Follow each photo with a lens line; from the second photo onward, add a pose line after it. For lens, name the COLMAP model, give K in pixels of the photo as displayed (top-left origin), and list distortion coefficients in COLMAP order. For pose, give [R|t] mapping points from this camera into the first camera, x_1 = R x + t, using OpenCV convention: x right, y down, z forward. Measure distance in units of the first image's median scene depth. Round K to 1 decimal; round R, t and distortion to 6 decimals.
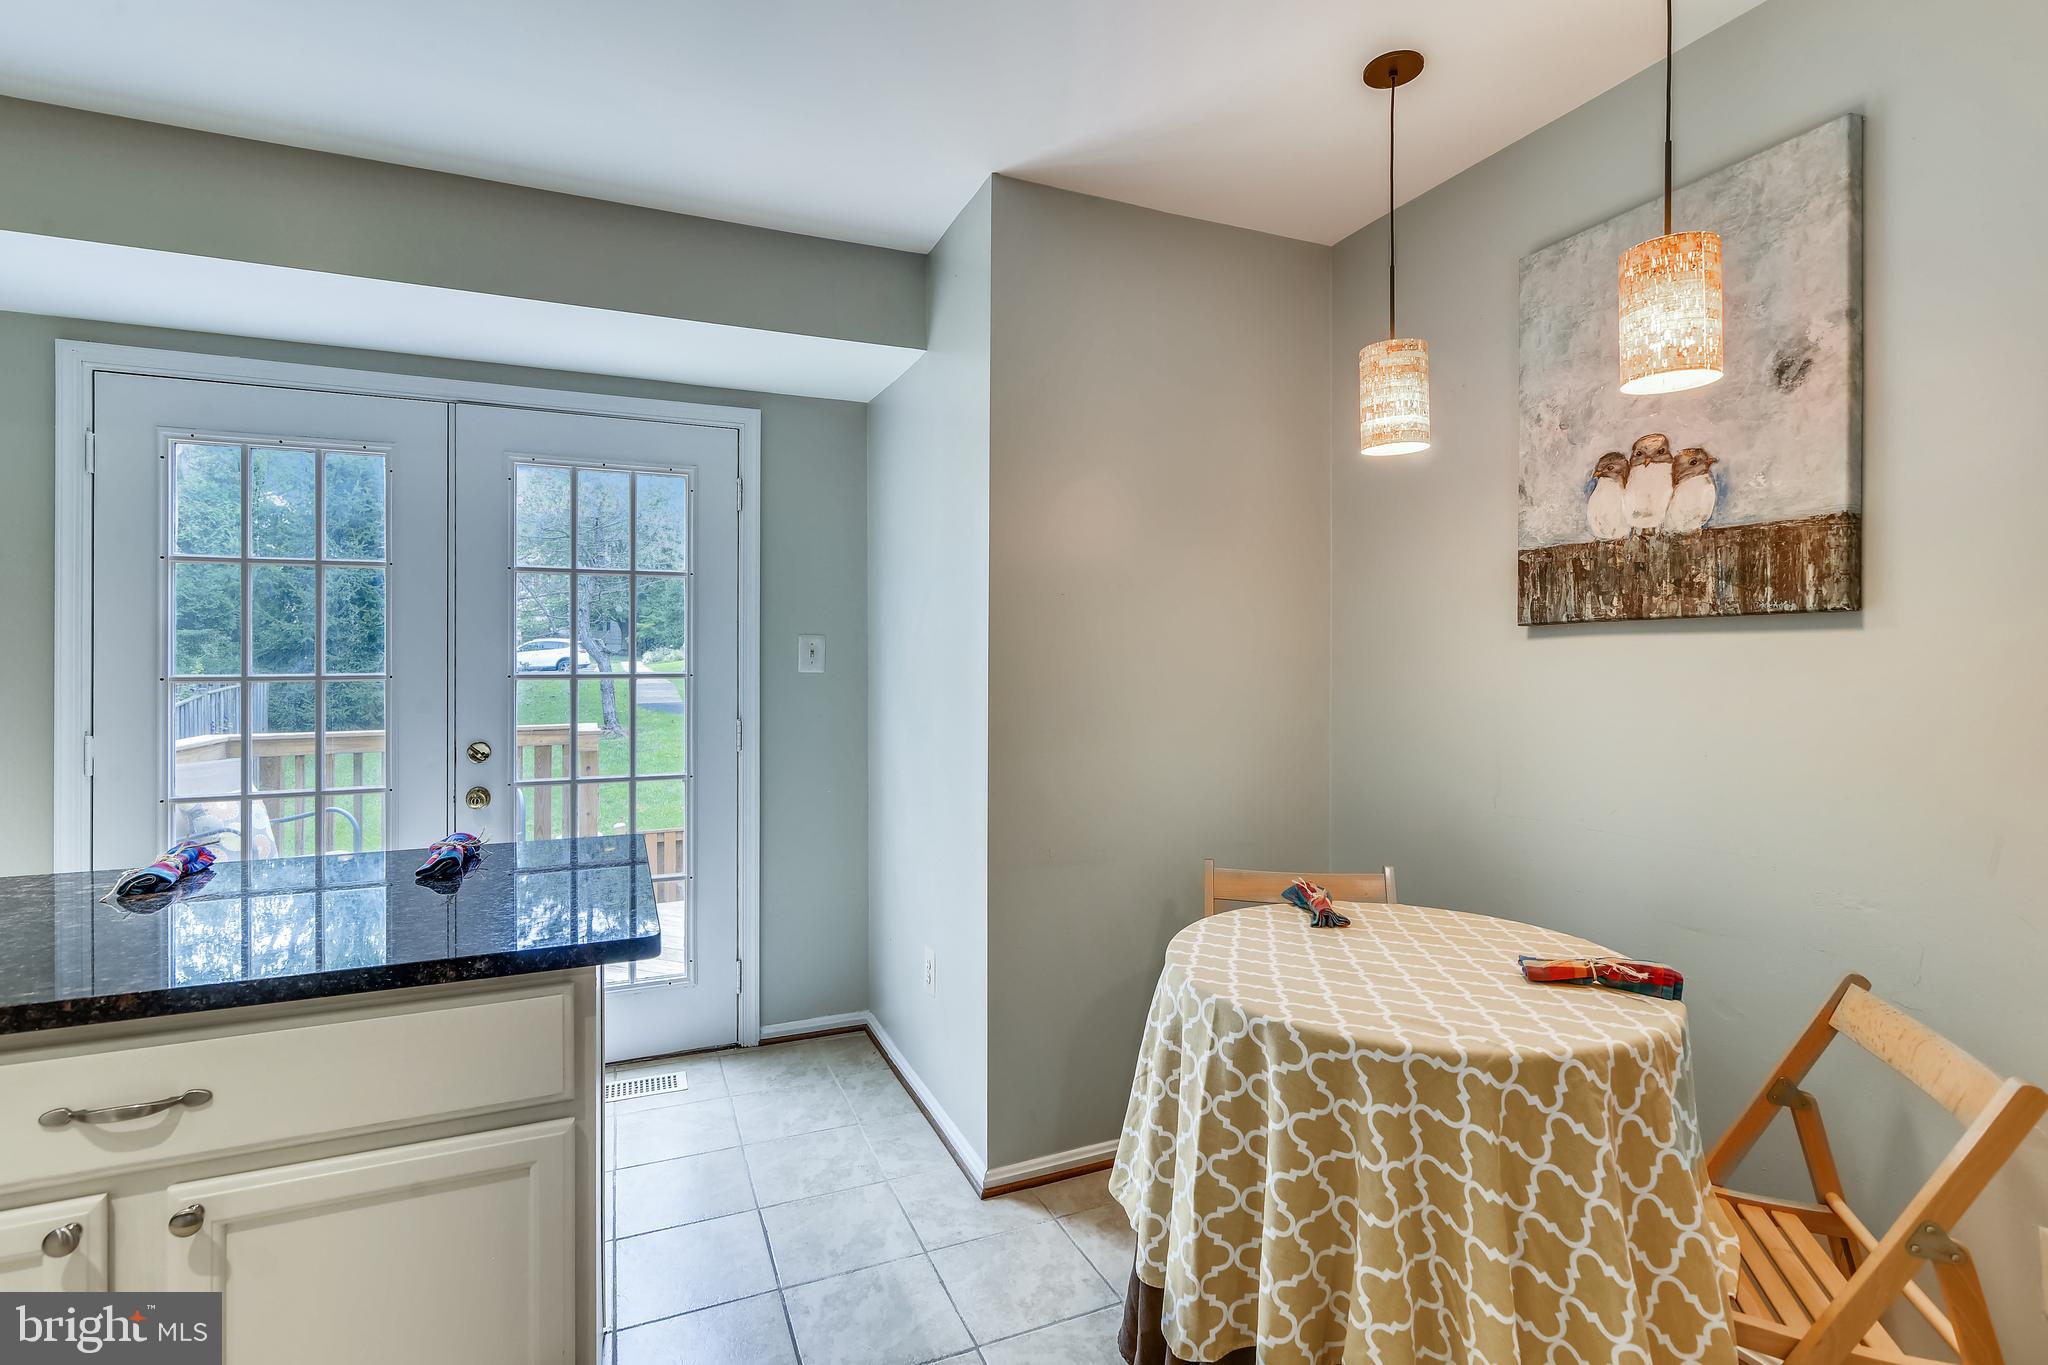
lens RADIAL K [[941.6, 0, 1008.8], [0, 941.6, 667.1], [0, 0, 1]] dist [-0.011231, 0.001275]
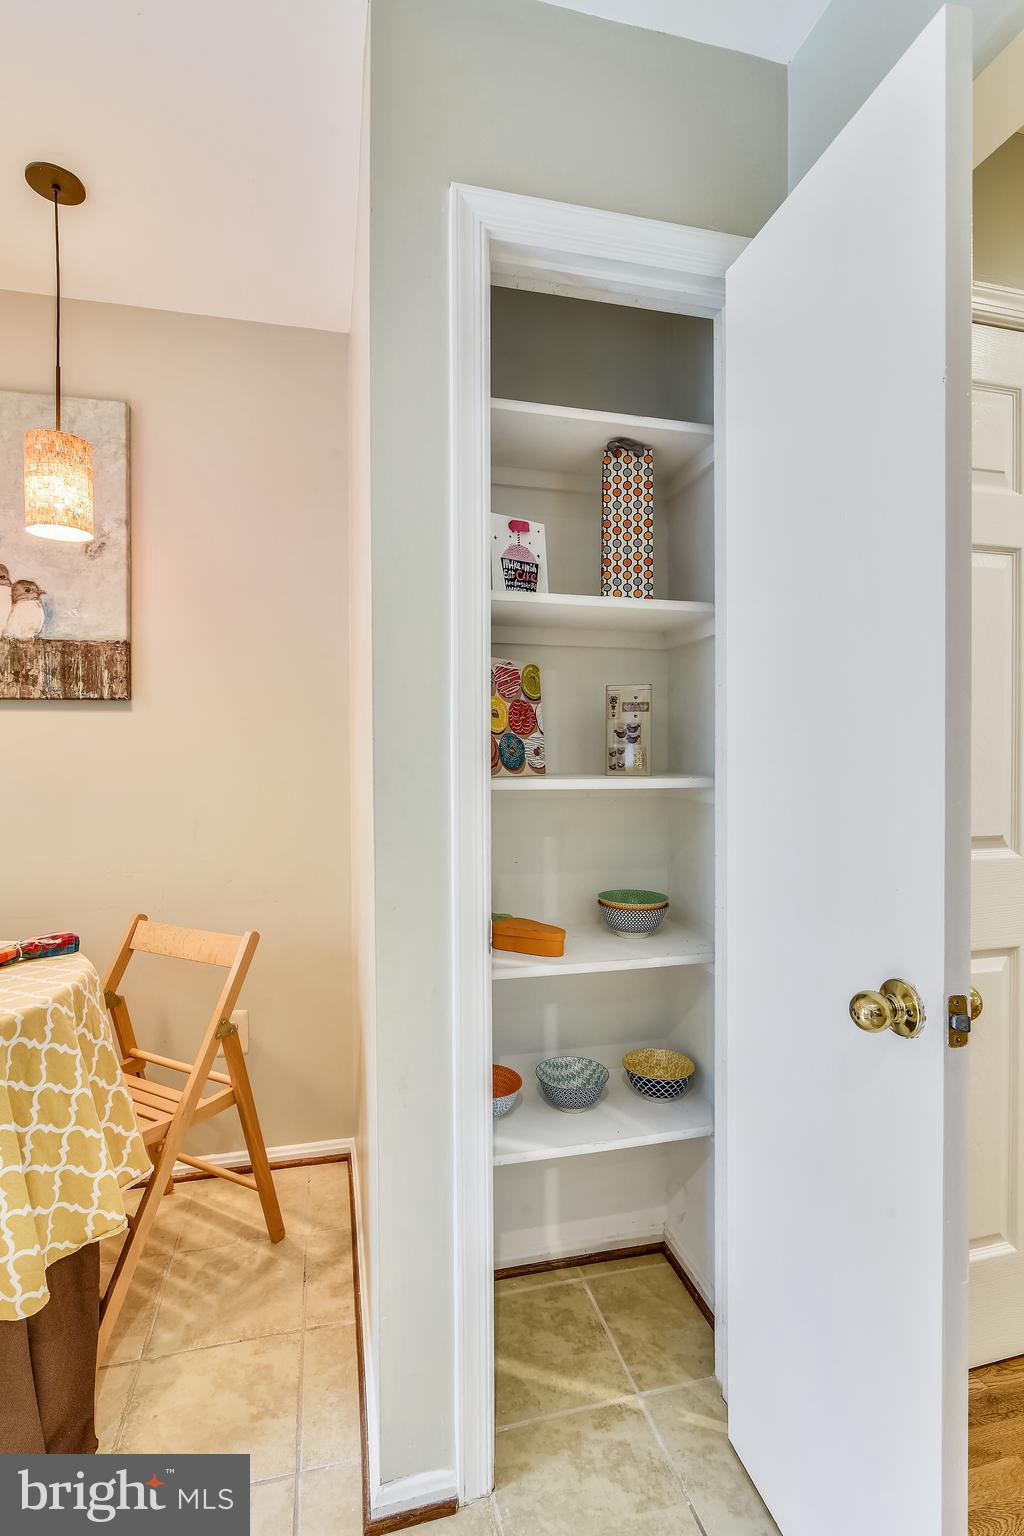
lens RADIAL K [[706.2, 0, 511.2], [0, 706.2, 763.7], [0, 0, 1]] dist [-0.011231, 0.001275]
pose [[0.157857, -0.021688, 0.987224, -0.237531], [0.012144, 0.999726, 0.020021, 0.036539], [-0.987387, 0.008829, 0.158077, 0.117674]]
